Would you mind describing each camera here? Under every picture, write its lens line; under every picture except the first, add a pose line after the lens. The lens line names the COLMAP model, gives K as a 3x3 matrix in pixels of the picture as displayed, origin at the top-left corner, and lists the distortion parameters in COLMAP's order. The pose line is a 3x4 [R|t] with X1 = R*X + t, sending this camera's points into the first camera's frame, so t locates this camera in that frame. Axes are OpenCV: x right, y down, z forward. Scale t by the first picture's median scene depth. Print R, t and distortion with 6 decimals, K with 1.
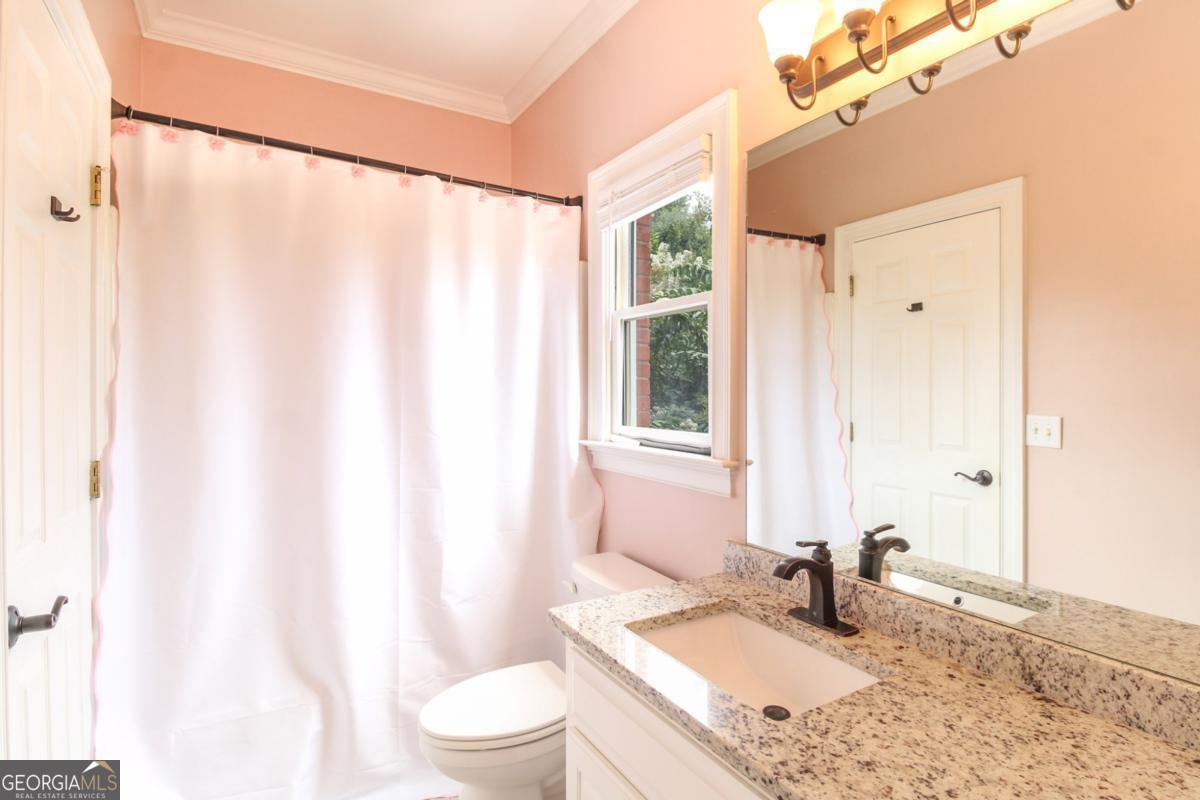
lens RADIAL K [[570.5, 0, 596.7], [0, 570.5, 394.0], [0, 0, 1]] dist [-0.012957, -0.007799]
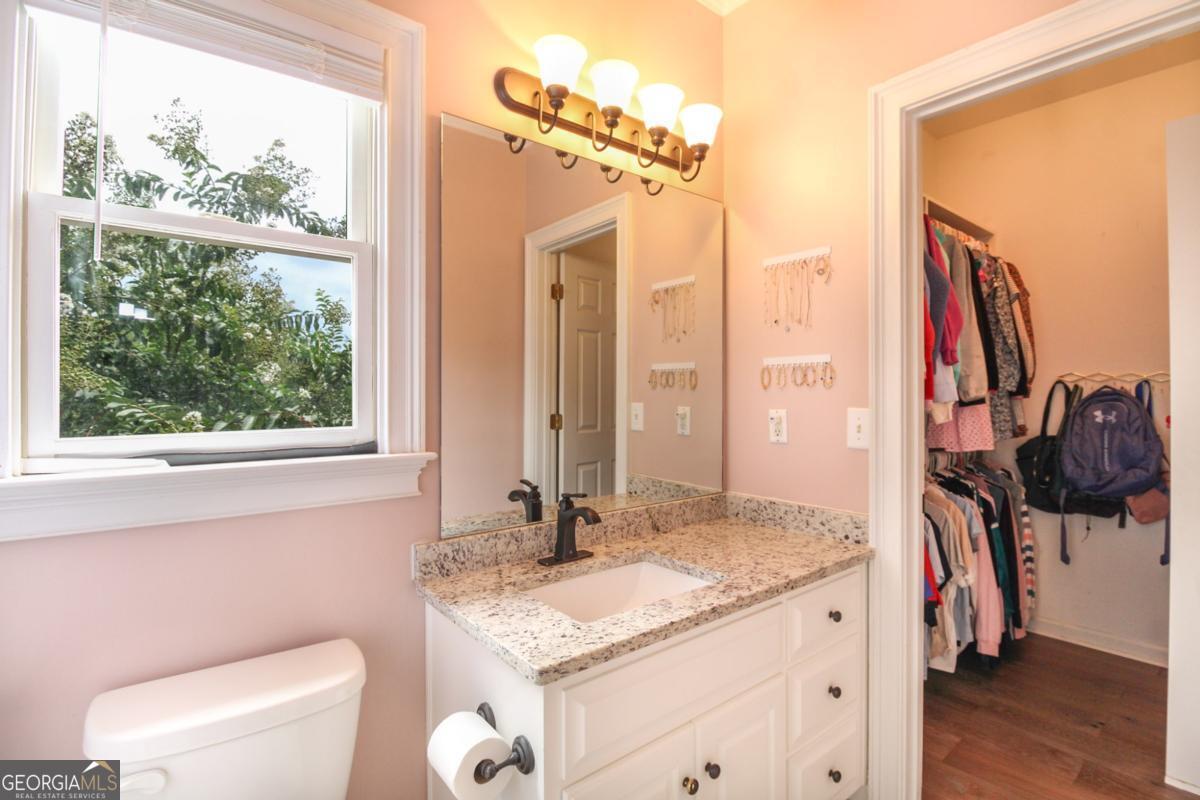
lens RADIAL K [[570.5, 0, 597.6], [0, 570.5, 394.1], [0, 0, 1]] dist [-0.012957, -0.007799]
pose [[-0.114887, -0.003423, 0.993373, -0.828438], [0.011173, 0.999926, 0.004738, 0.036743], [-0.993316, 0.011643, -0.114840, 1.050343]]
